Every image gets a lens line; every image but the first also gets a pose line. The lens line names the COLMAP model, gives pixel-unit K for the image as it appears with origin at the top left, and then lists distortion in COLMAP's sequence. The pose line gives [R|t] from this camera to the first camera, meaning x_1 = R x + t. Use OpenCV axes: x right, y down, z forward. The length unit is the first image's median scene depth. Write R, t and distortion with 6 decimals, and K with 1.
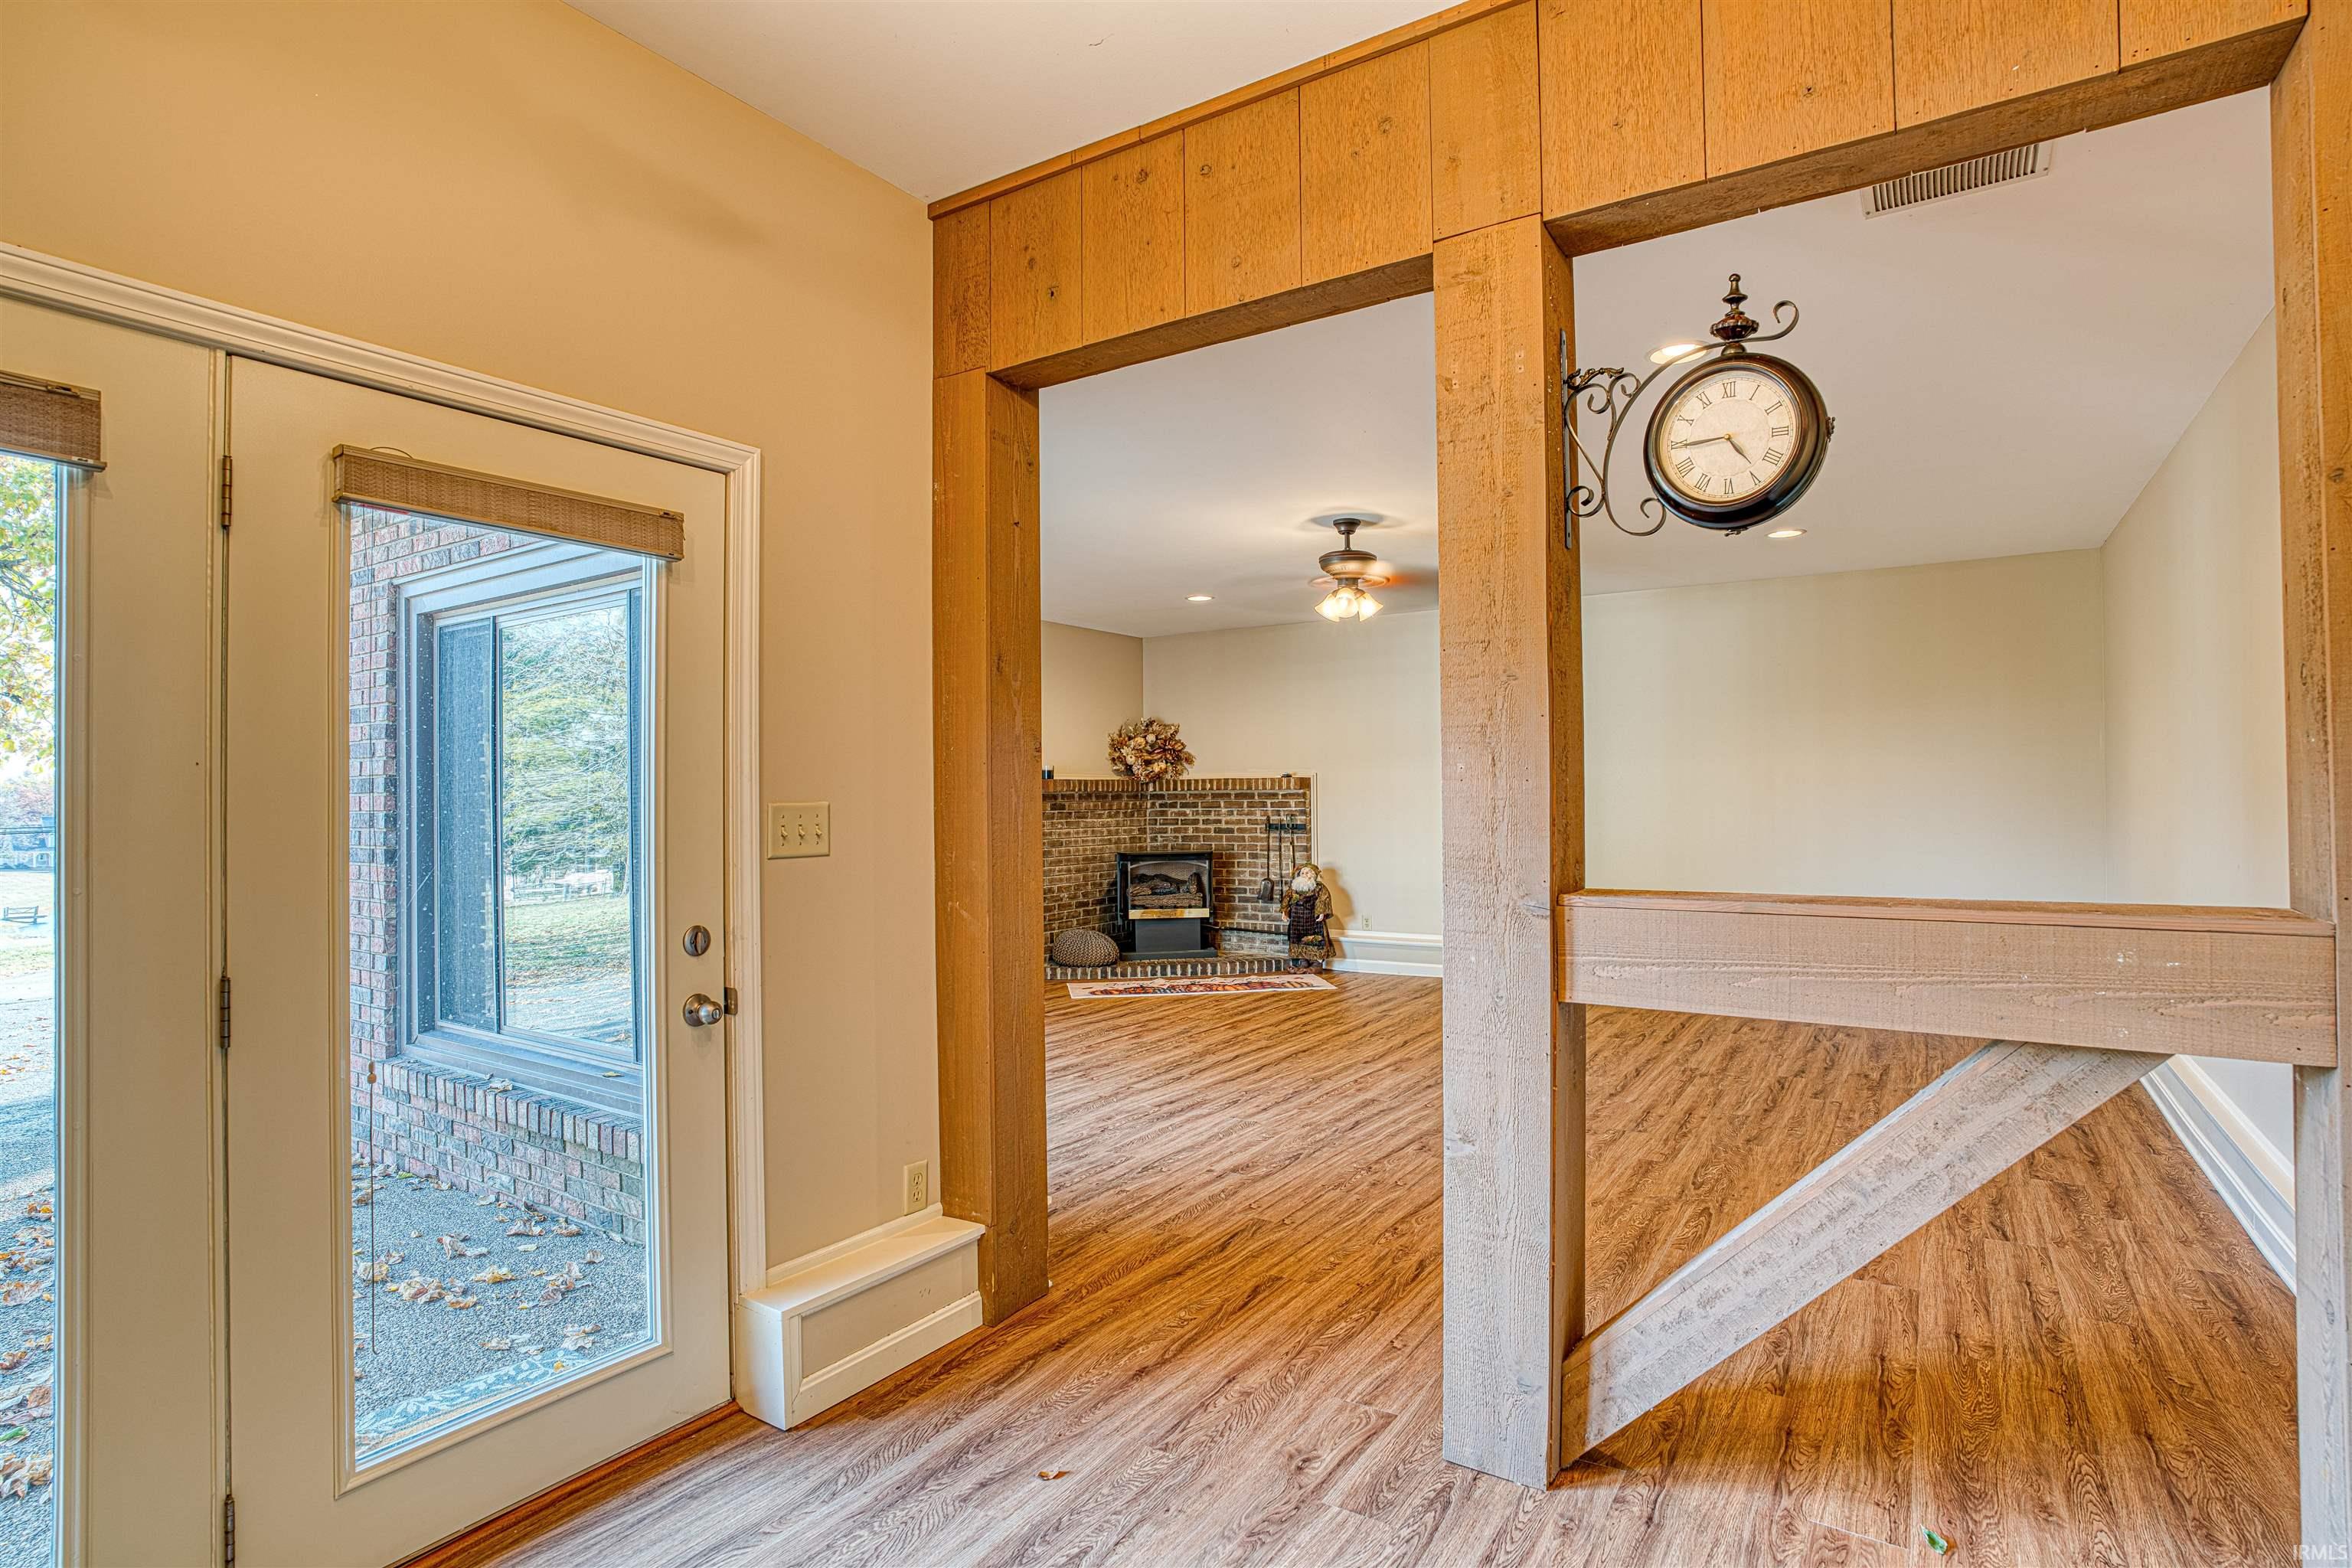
lens RADIAL K [[1174.8, 0, 1176.0], [0, 1174.8, 784.0], [0, 0, 1]] dist [-0.073901, 0.034987]
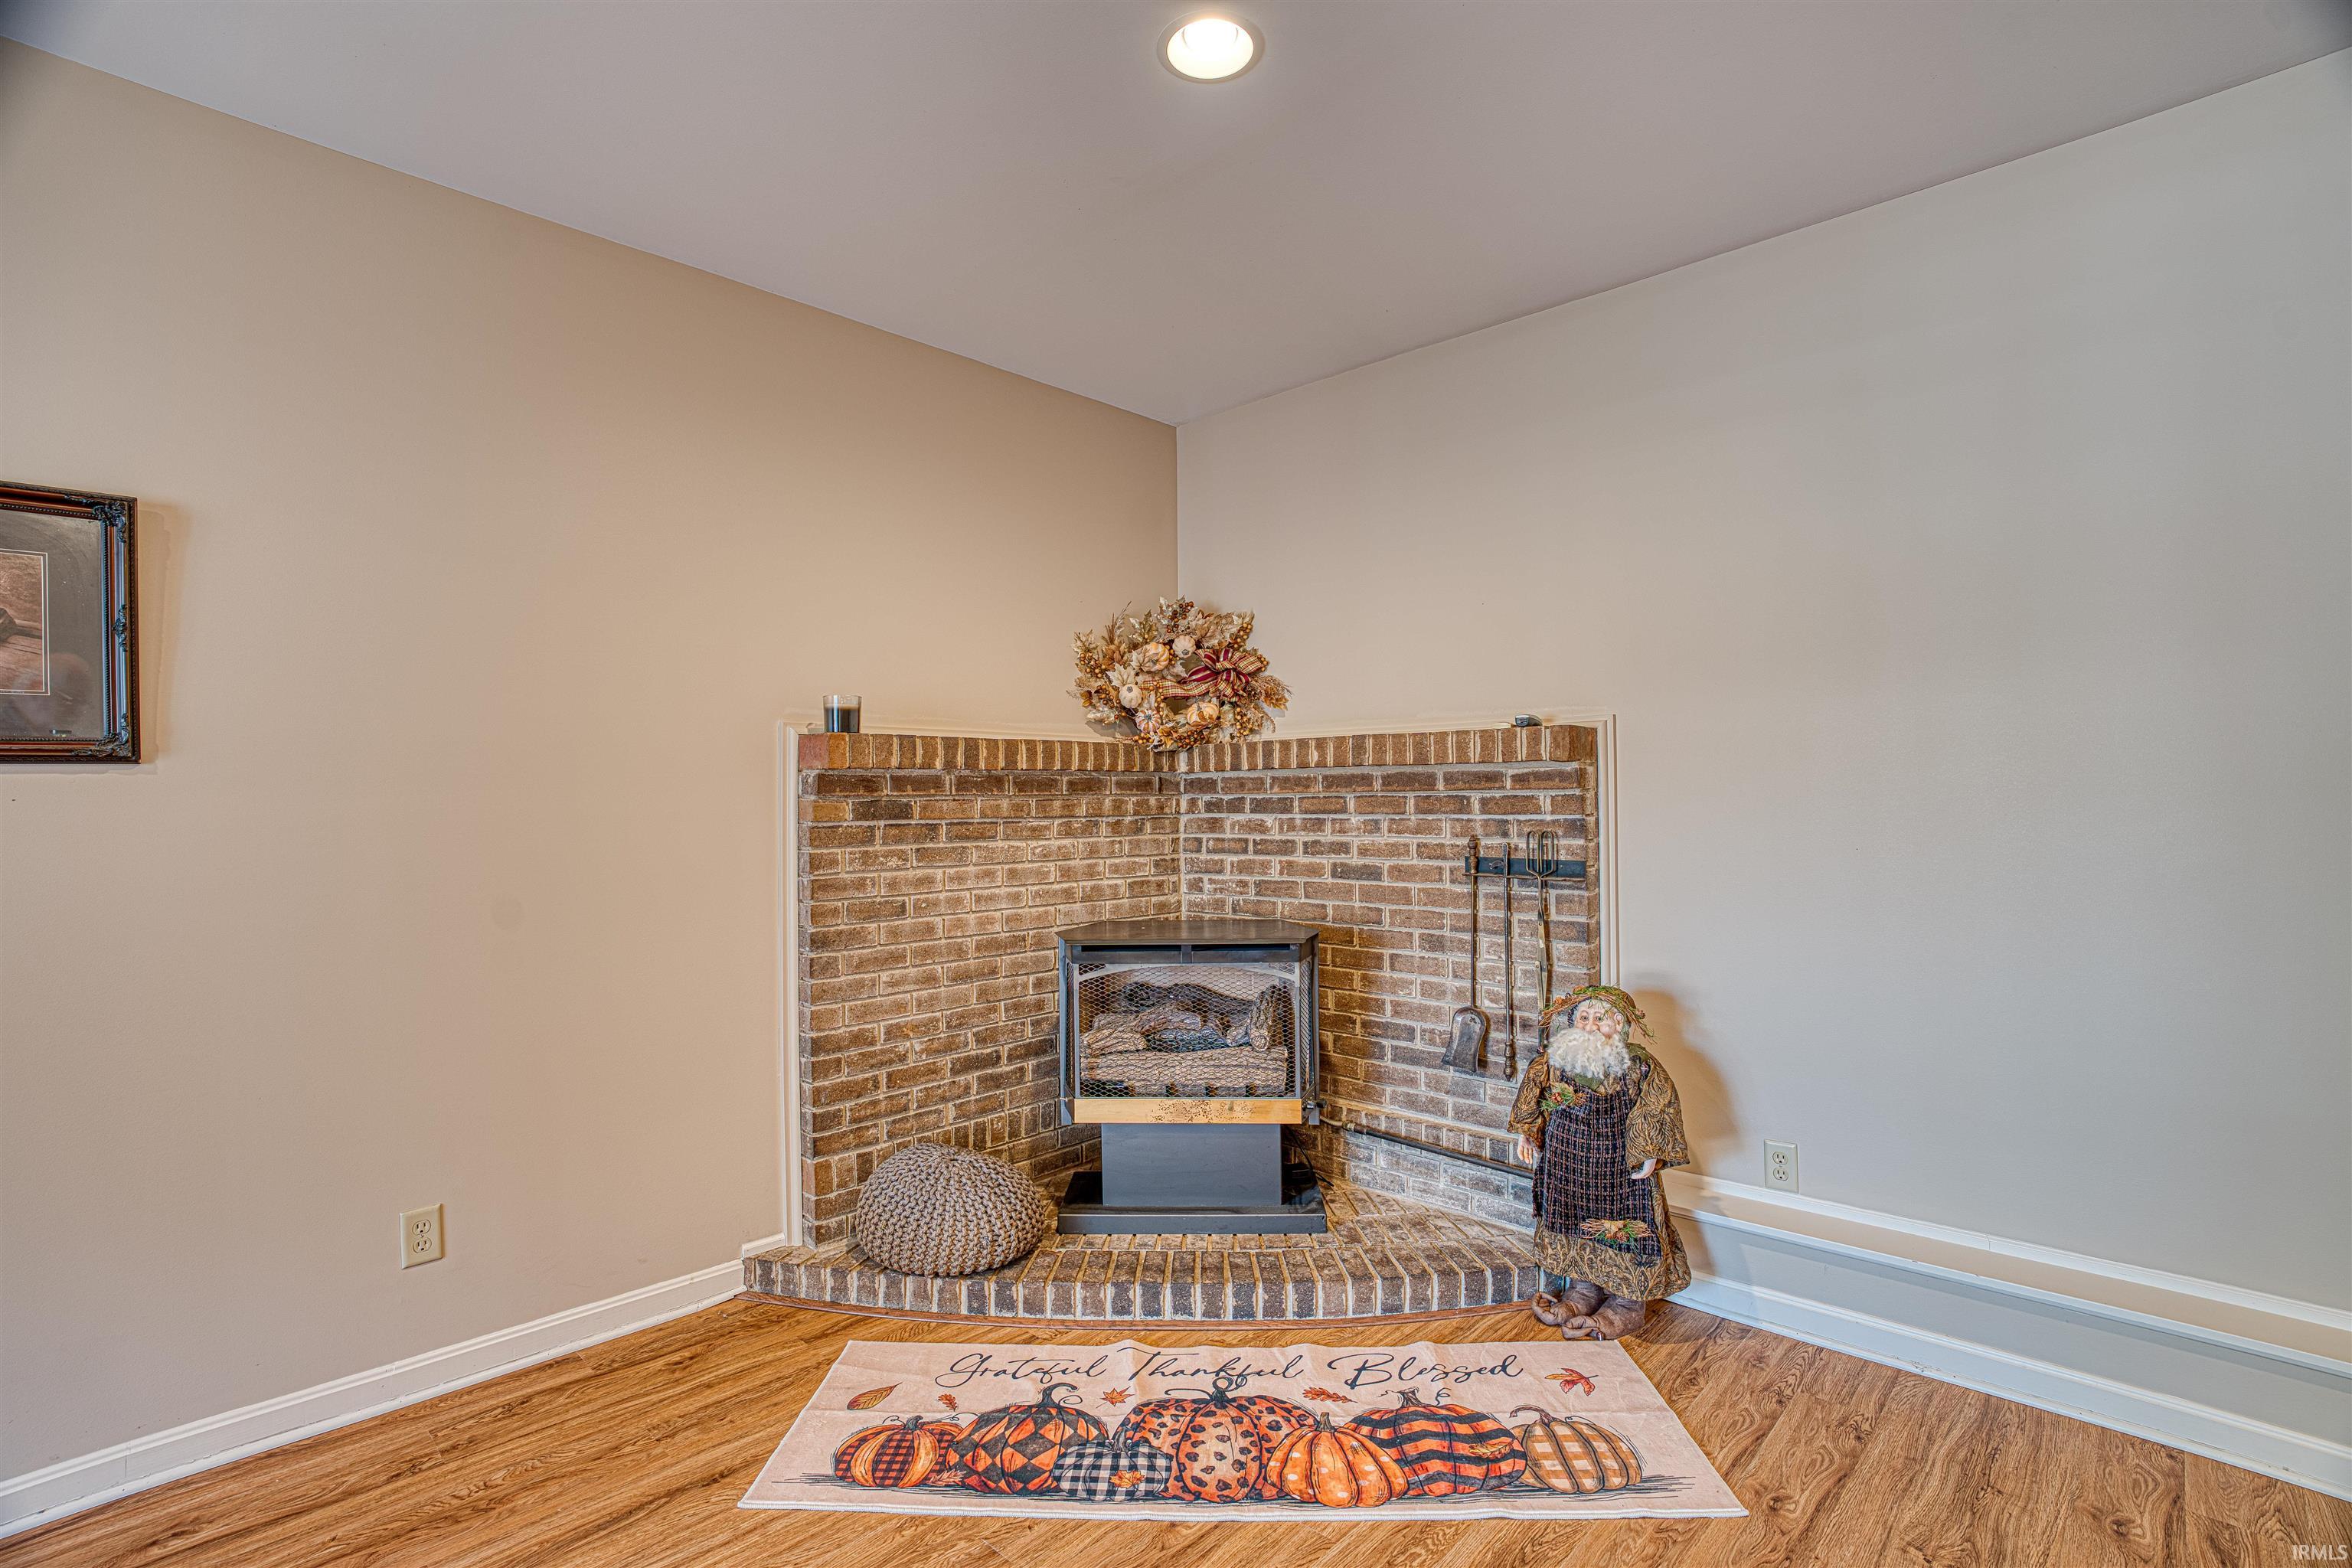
lens RADIAL K [[1080.3, 0, 1173.0], [0, 1080.3, 780.6], [0, 0, 1]] dist [-0.064964, 0.023436]
pose [[0.982304, -0.002096, -0.187280, 0.049300], [0.001559, 0.999994, -0.003014, 0.010790], [0.187286, 0.002668, 0.982302, 0.654417]]
